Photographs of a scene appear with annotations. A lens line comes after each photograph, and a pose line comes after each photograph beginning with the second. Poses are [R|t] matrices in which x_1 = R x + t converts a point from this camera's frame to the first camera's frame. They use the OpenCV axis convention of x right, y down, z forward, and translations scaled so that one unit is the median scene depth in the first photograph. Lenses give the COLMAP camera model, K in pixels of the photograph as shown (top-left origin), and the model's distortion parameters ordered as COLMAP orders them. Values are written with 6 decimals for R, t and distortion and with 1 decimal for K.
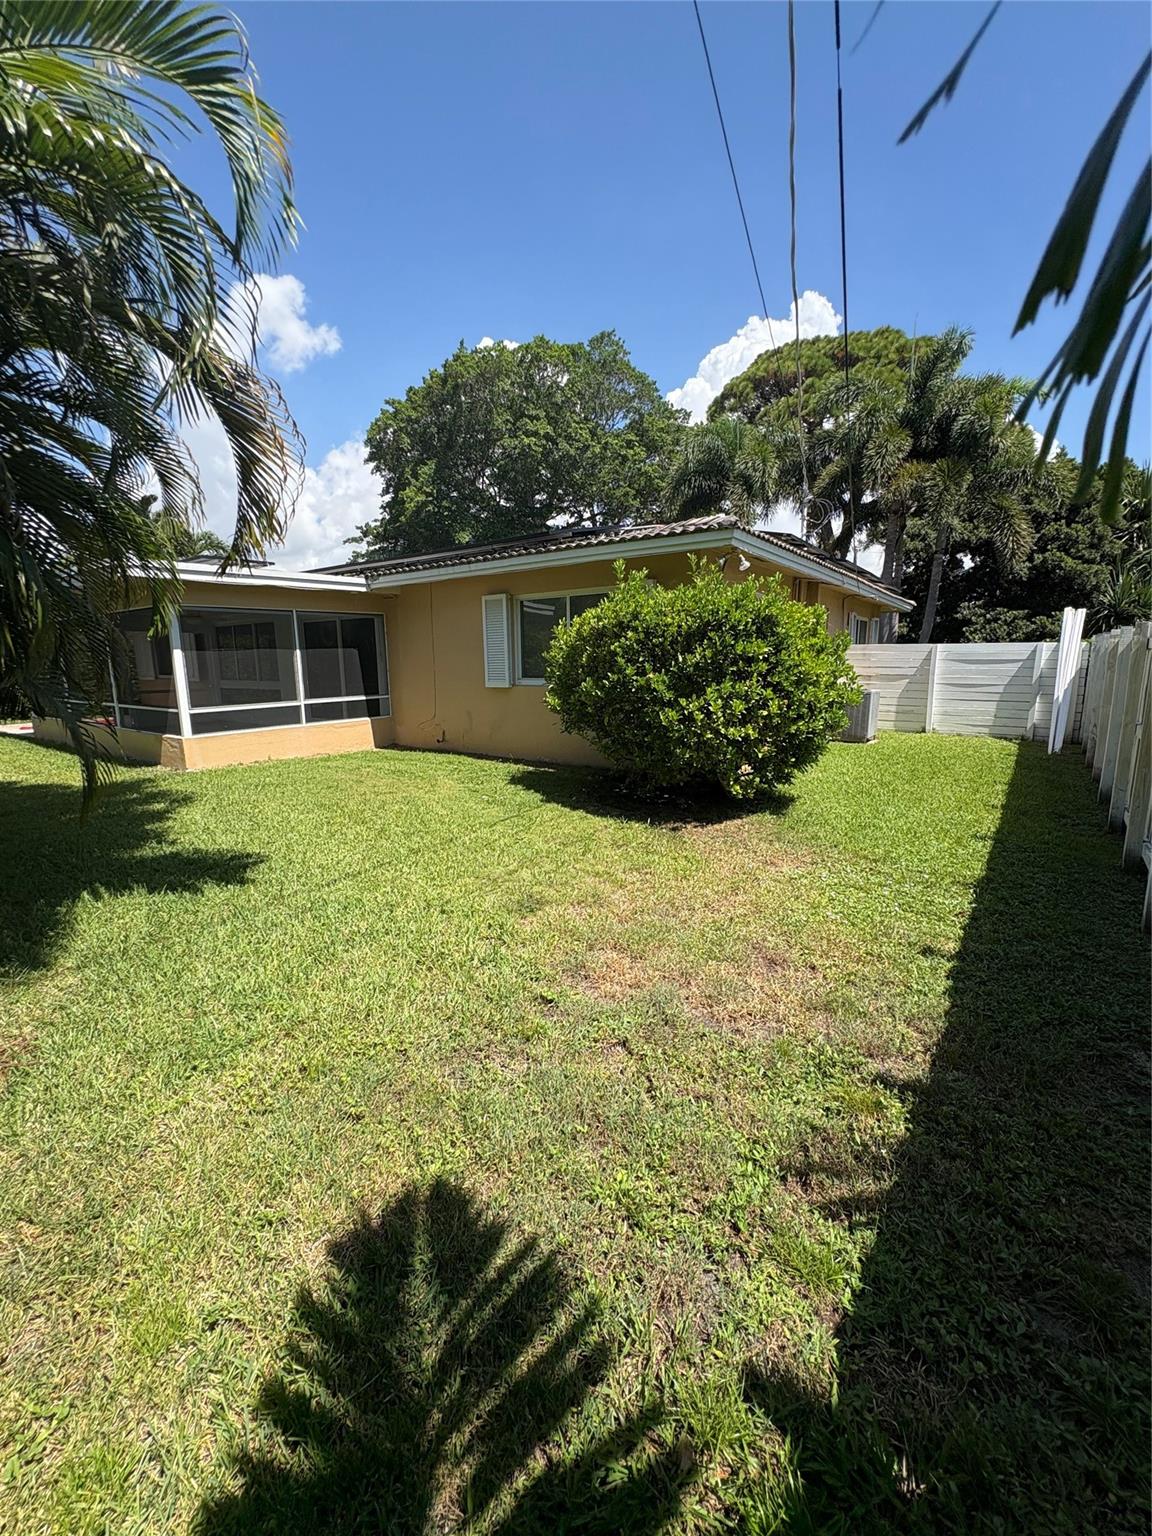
lens RADIAL K [[610.5, 0, 572.3], [0, 610.5, 768.5], [0, 0, 1]] dist [0.000747, 0.000041]
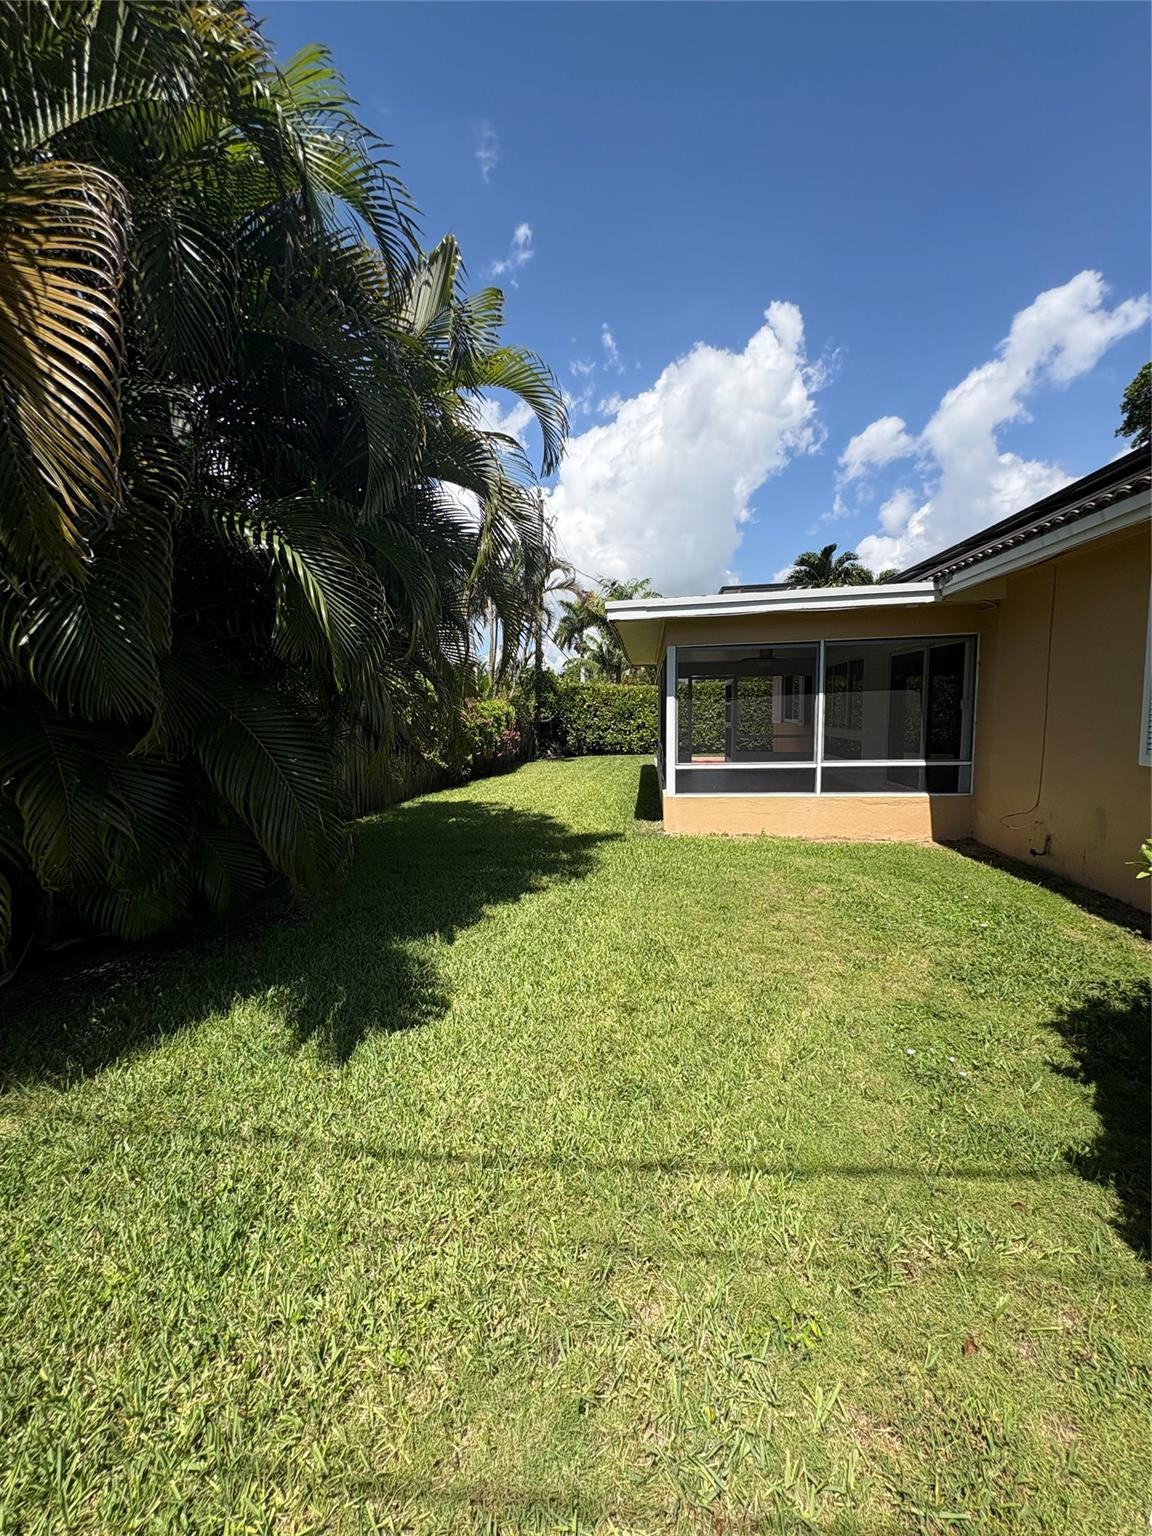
lens RADIAL K [[610.5, 0, 576.5], [0, 610.5, 764.2], [0, 0, 1]] dist [0.000747, 0.000041]
pose [[0.482259, 0.082517, -0.872134, 0.057005], [-0.143789, 0.989508, 0.014112, -0.075979], [0.864148, 0.118598, 0.489064, 0.384379]]
